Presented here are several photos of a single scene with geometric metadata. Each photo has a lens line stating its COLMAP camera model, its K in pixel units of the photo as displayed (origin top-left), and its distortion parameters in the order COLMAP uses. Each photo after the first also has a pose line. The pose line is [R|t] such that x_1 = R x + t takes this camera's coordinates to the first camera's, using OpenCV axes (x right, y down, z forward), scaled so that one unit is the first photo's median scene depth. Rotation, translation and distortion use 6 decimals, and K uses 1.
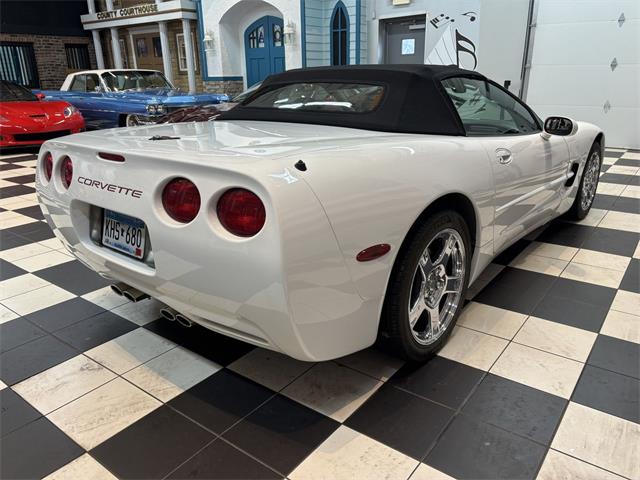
lens RADIAL K [[483.3, 0, 319.1], [0, 483.3, 233.7], [0, 0, 1]] dist [0.046282, -0.054551]
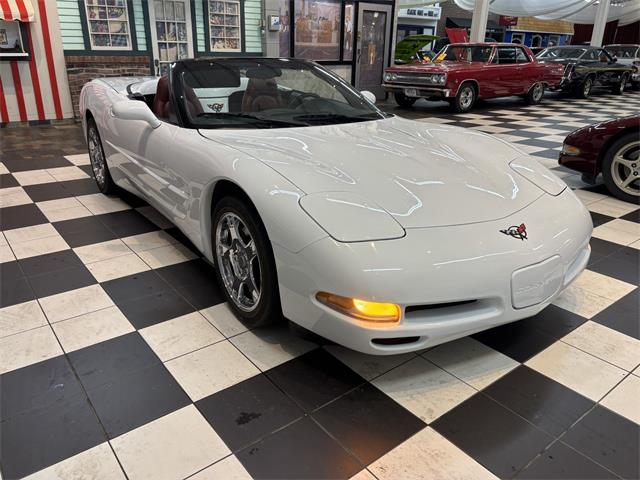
lens RADIAL K [[483.3, 0, 311.9], [0, 483.3, 236.6], [0, 0, 1]] dist [0.046282, -0.054551]
pose [[-0.256765, 0.363853, -0.895367, 1.477604], [-0.310915, 0.846082, 0.432986, -0.582617], [0.915098, 0.389559, -0.104116, 1.619389]]
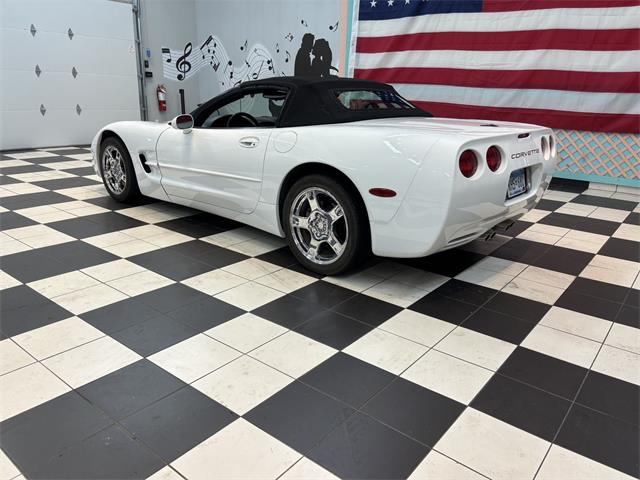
lens RADIAL K [[483.3, 0, 321.6], [0, 483.3, 239.8], [0, 0, 1]] dist [0.046282, -0.054551]
pose [[0.015608, -0.282182, 0.959234, -1.392435], [0.280917, 0.921948, 0.266642, -0.303386], [-0.959605, 0.265303, 0.093660, 1.048591]]
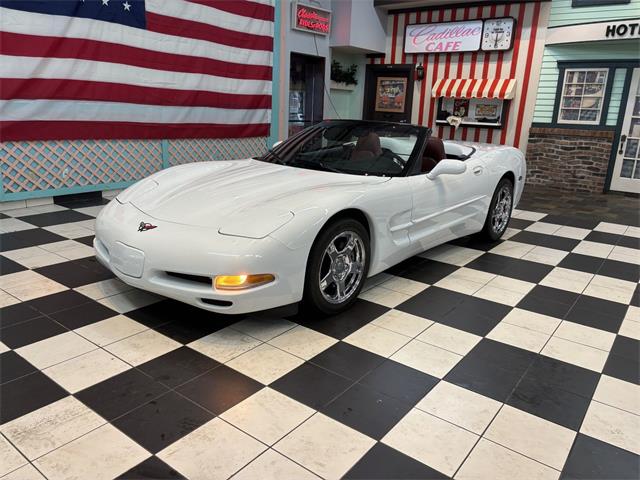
lens RADIAL K [[483.3, 0, 317.1], [0, 483.3, 241.9], [0, 0, 1]] dist [0.046282, -0.054551]
pose [[-0.999806, -0.019380, -0.003422, 0.361716], [-0.018008, 0.830790, 0.556295, -0.939013], [-0.007938, 0.556249, -0.830978, 2.725684]]
